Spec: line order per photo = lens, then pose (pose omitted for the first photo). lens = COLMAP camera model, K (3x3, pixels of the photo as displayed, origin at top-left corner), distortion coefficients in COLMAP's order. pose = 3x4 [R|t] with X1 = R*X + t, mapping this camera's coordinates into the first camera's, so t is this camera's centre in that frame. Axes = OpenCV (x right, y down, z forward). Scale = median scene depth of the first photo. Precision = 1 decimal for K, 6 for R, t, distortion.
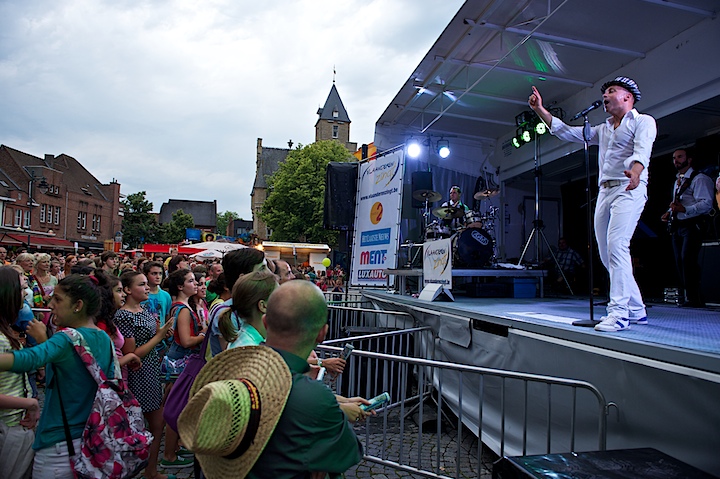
lens RADIAL K [[496.1, 0, 360.0], [0, 496.1, 239.5], [0, 0, 1]] dist [-0.047507, 0.000179]
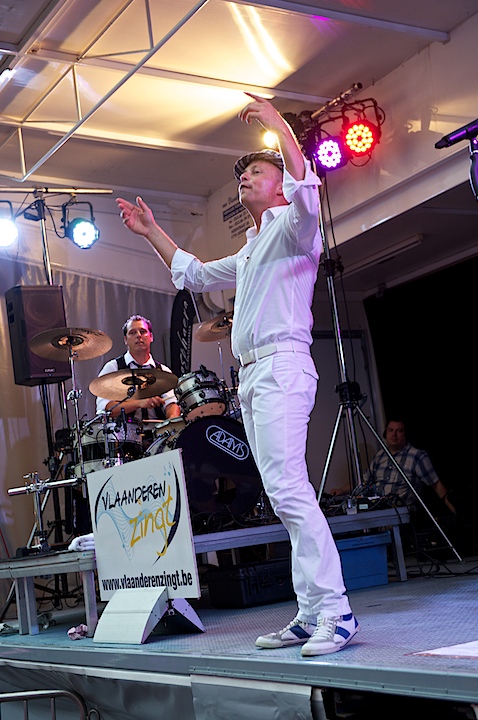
lens RADIAL K [[1167.8, 0, 239.0], [0, 1167.8, 360.0], [0, 0, 1]] dist [0.149212, 0.058963]
pose [[0.939861, -0.089660, 0.329580, -0.029360], [0.119739, 0.990185, -0.072085, -0.000399], [-0.319882, 0.107213, 0.941372, 0.143656]]
